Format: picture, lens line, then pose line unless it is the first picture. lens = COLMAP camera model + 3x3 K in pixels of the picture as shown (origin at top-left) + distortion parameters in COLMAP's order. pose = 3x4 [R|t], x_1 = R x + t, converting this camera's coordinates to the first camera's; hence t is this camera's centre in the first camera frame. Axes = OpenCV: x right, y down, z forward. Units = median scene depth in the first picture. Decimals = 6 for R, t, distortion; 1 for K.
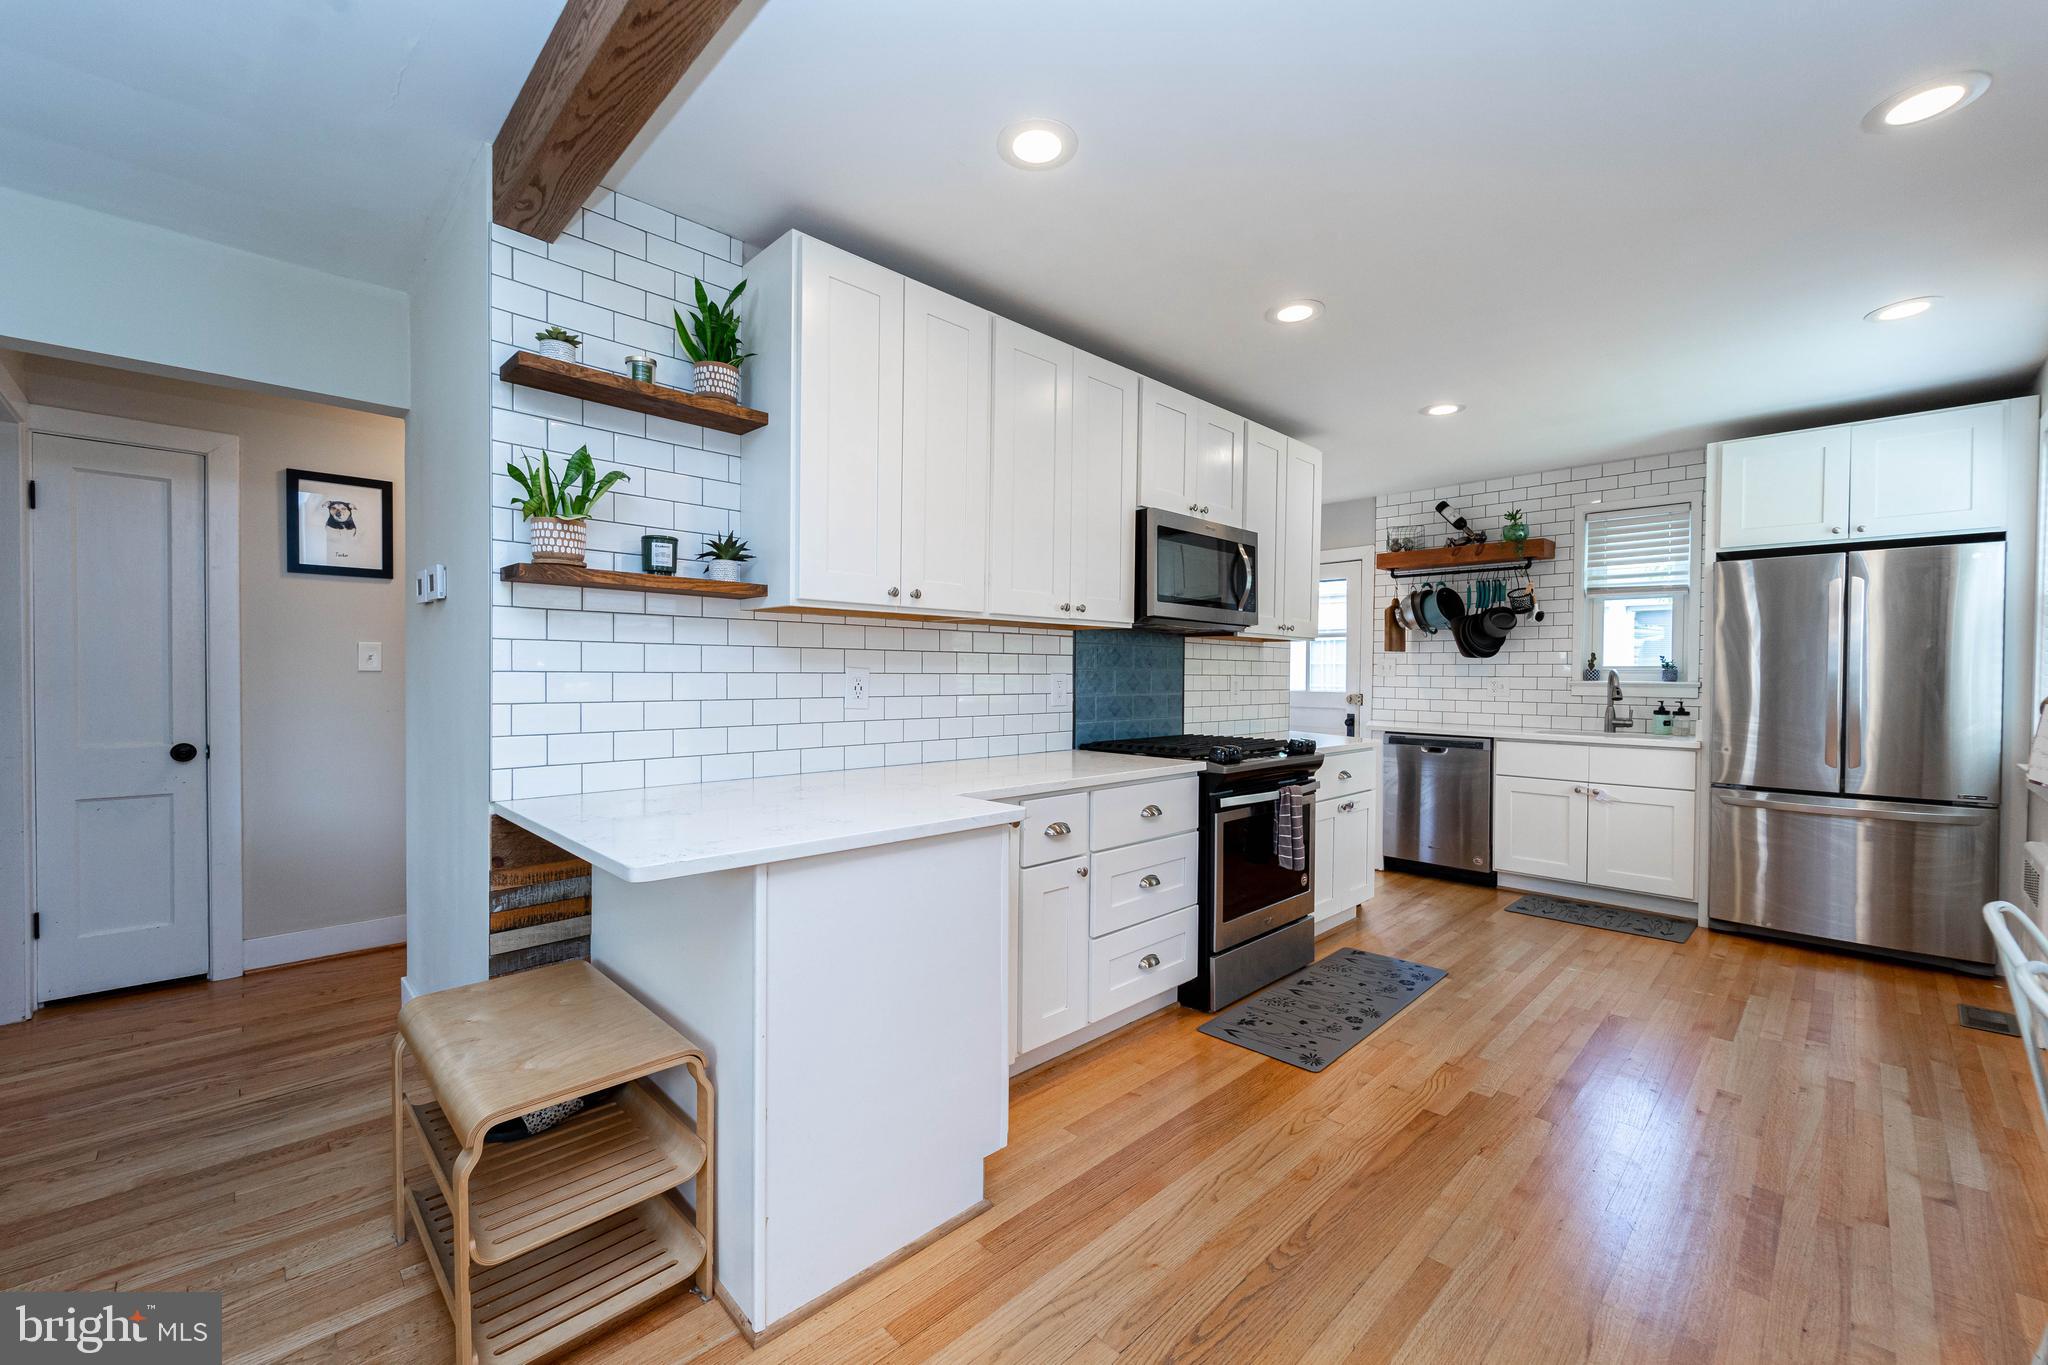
lens RADIAL K [[817.8, 0, 1026.8], [0, 817.8, 685.9], [0, 0, 1]] dist [-0.000310, -0.000527]
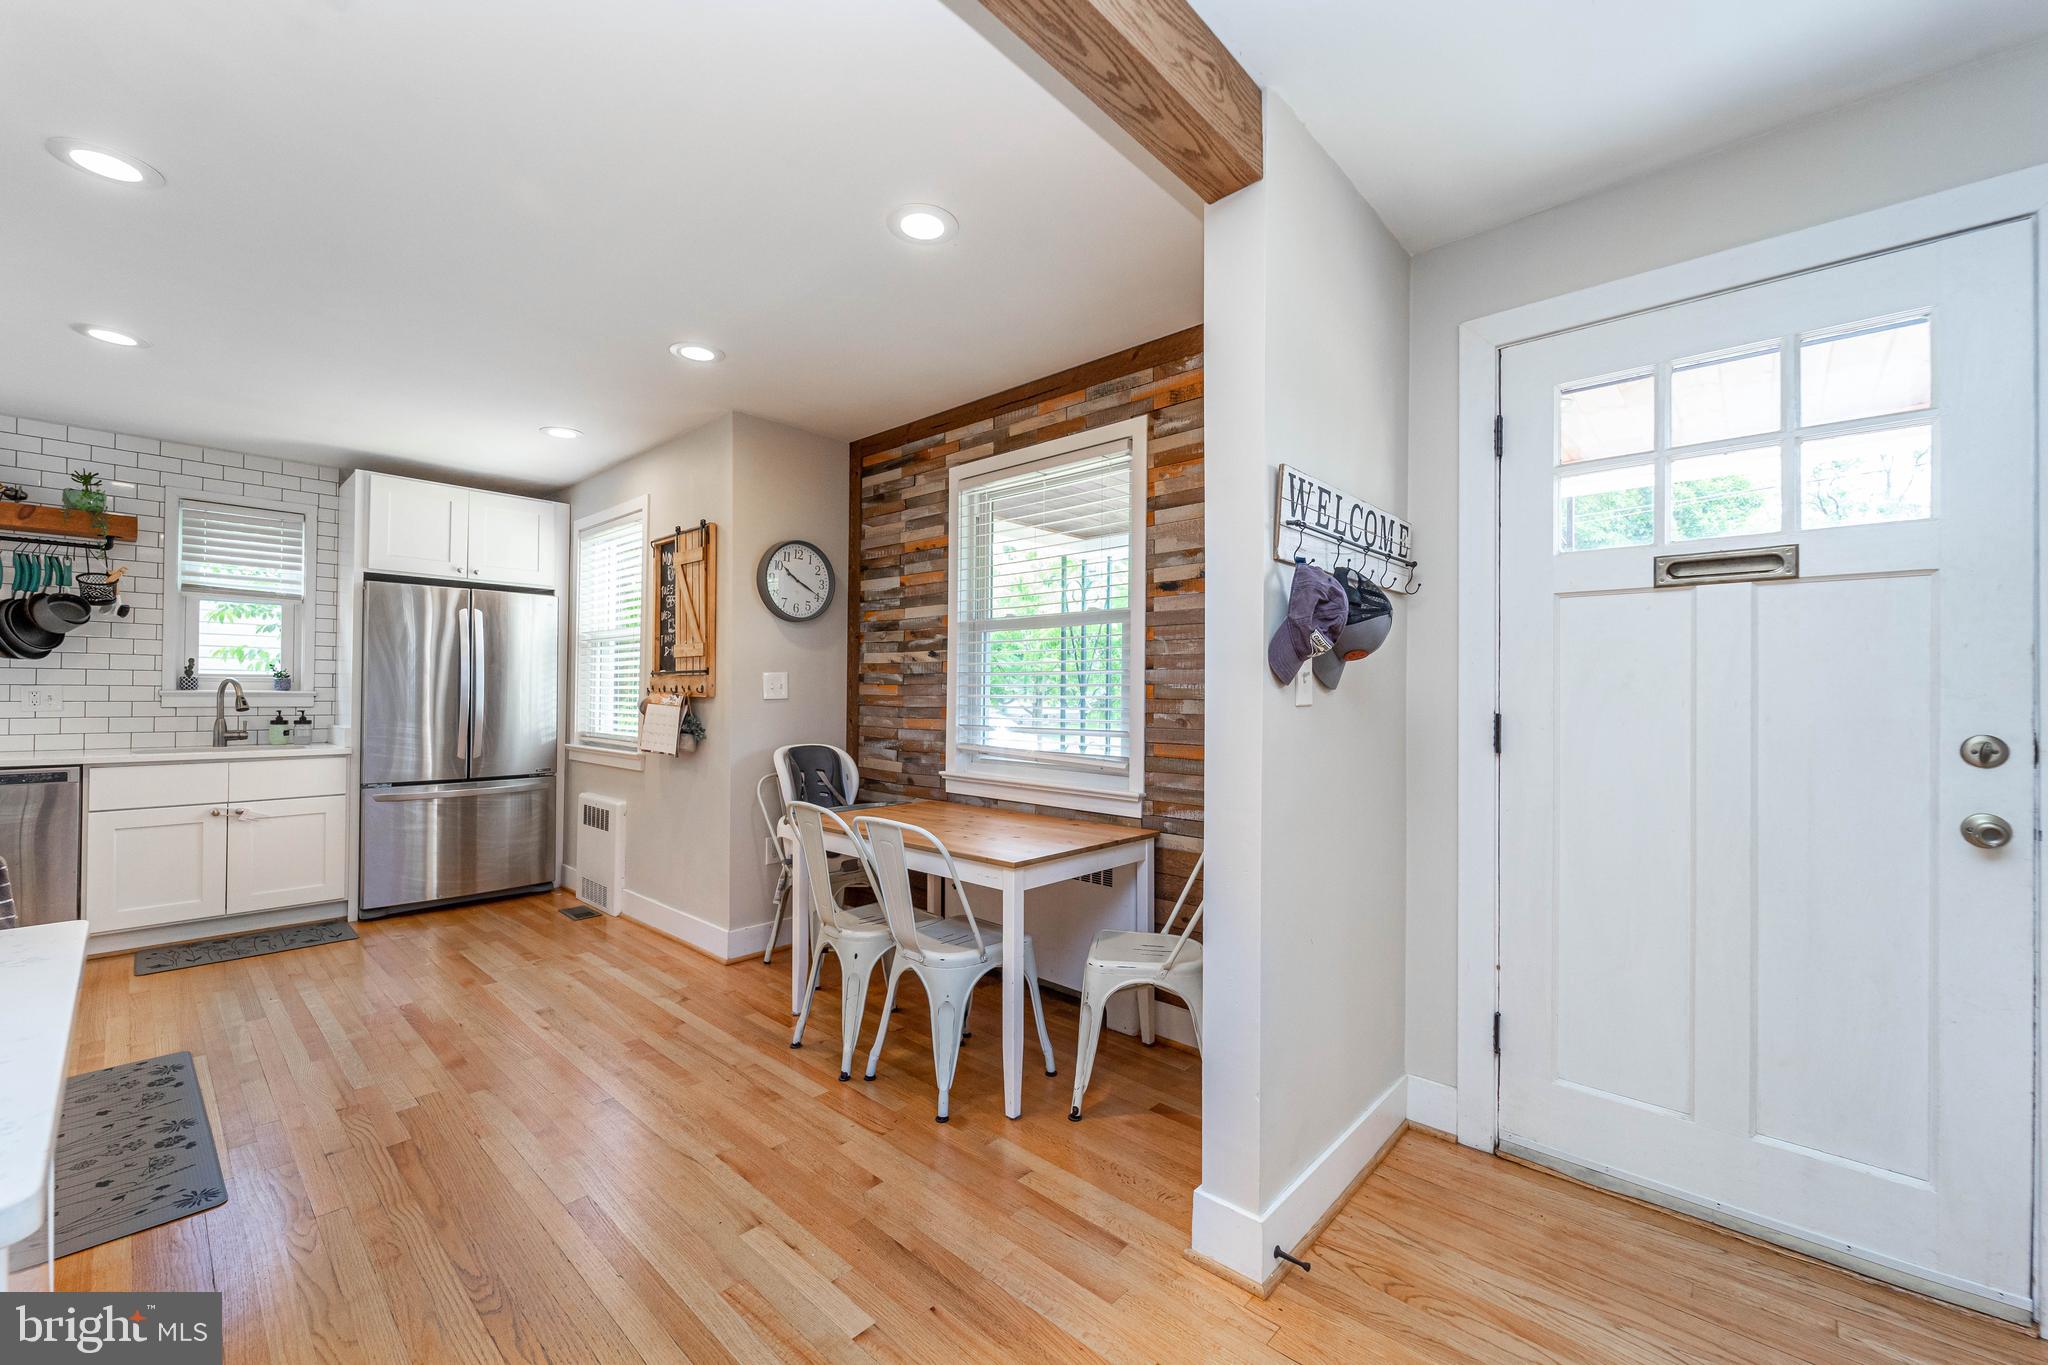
lens RADIAL K [[817.8, 0, 1026.8], [0, 817.8, 685.9], [0, 0, 1]] dist [-0.000310, -0.000527]
pose [[-0.053502, 0.002800, 0.998564, -0.249250], [0.006348, 0.999977, -0.002464, -0.002992], [-0.998548, 0.006207, -0.053518, 0.157438]]
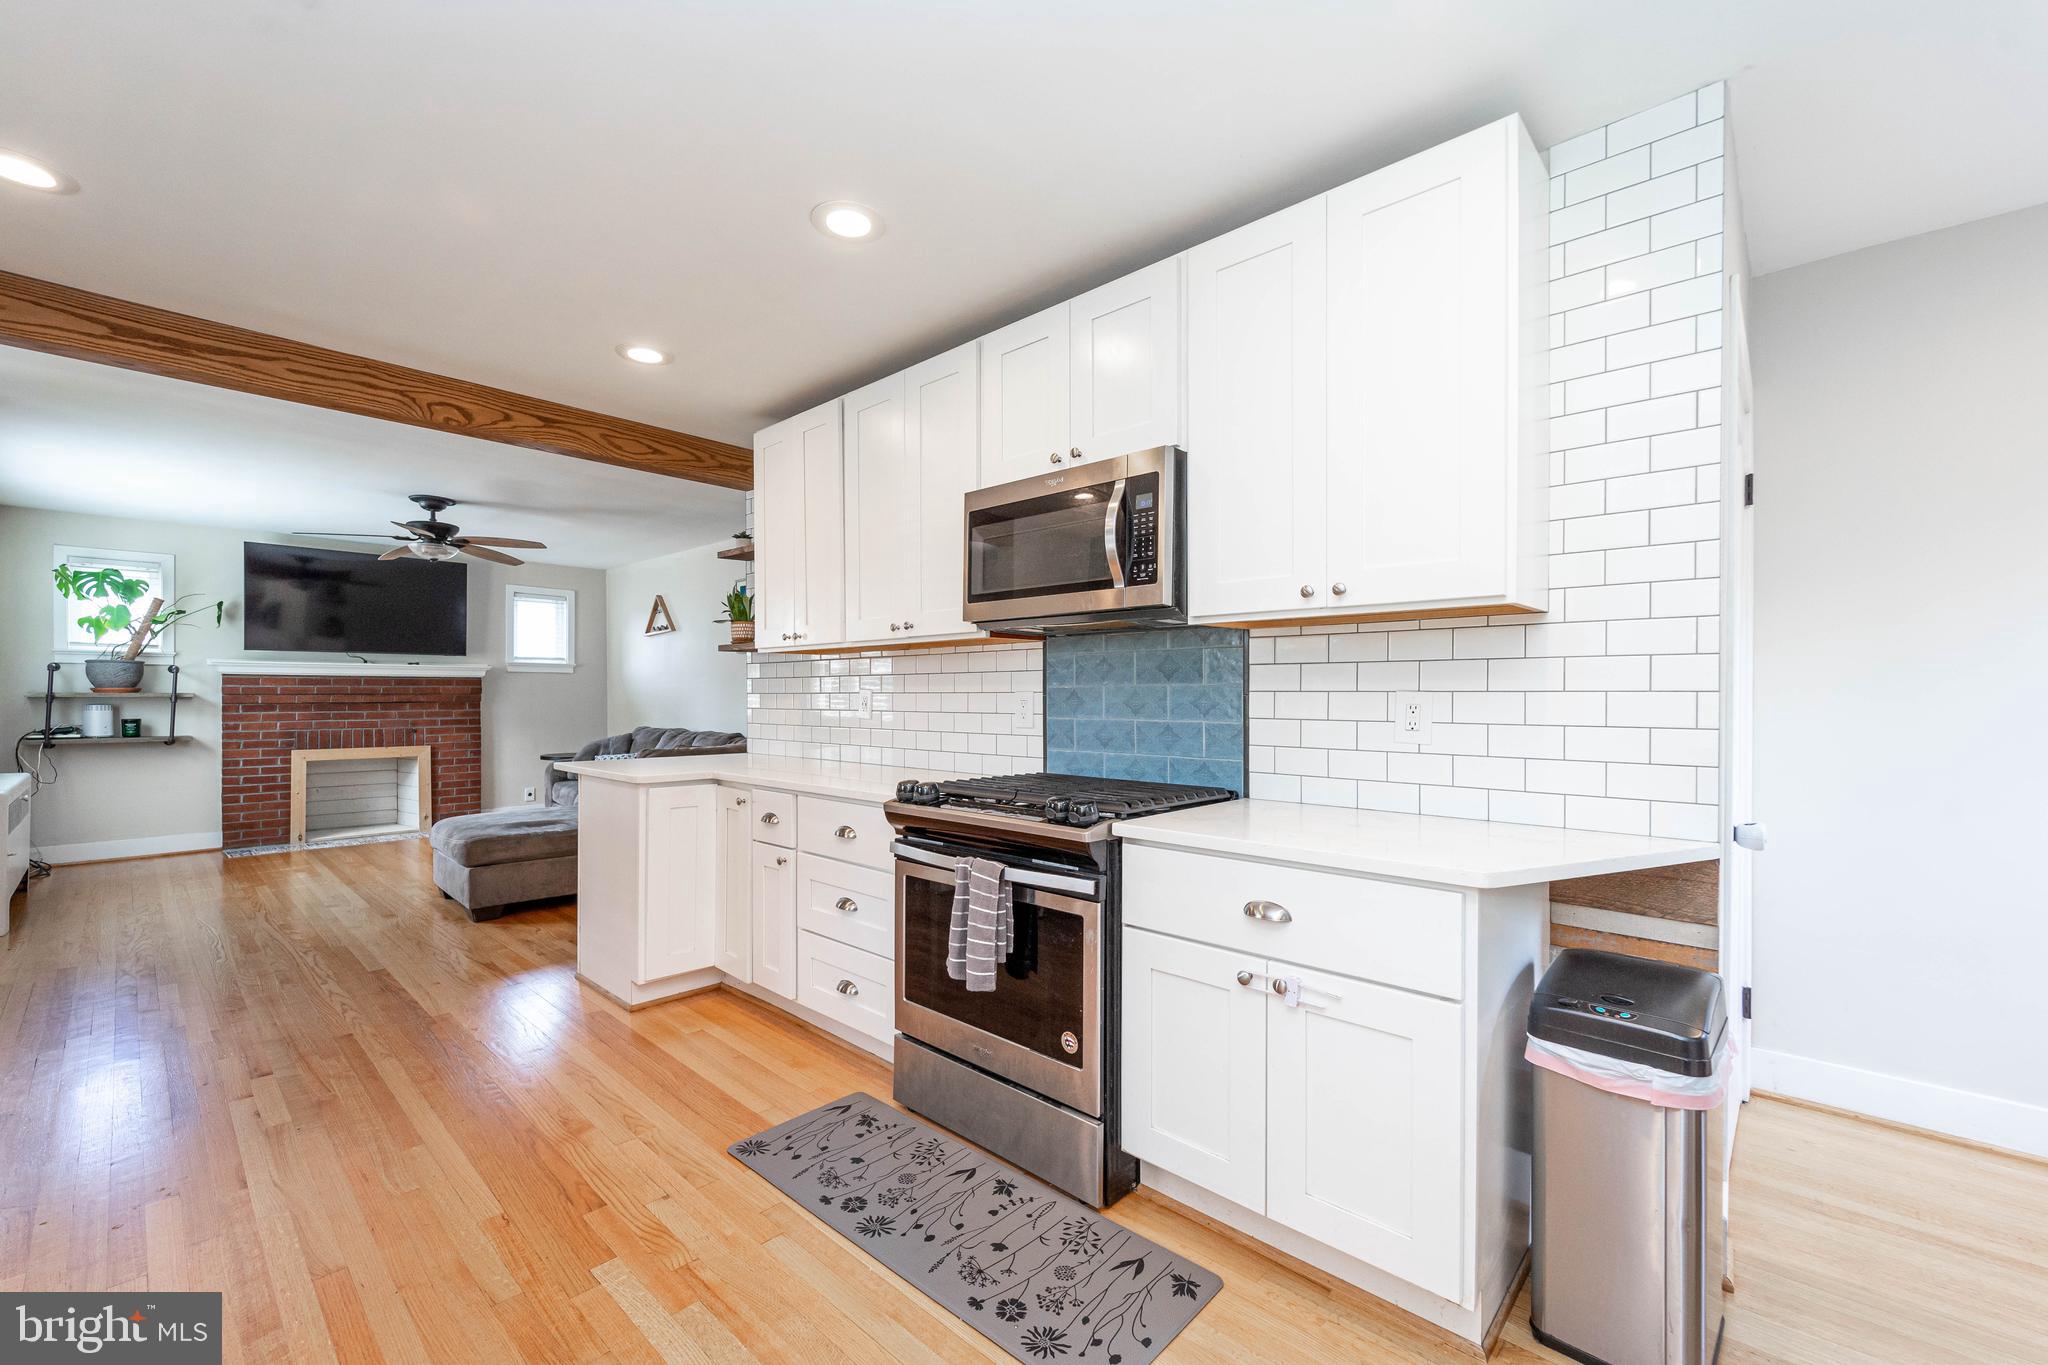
lens RADIAL K [[821.3, 0, 1028.4], [0, 821.3, 686.5], [0, 0, 1]] dist [-0.000300, -0.000388]
pose [[0.063793, -0.007478, -0.997935, 0.687376], [-0.011418, 0.999901, -0.008223, -0.009275], [0.997898, 0.011919, 0.063701, 0.691687]]
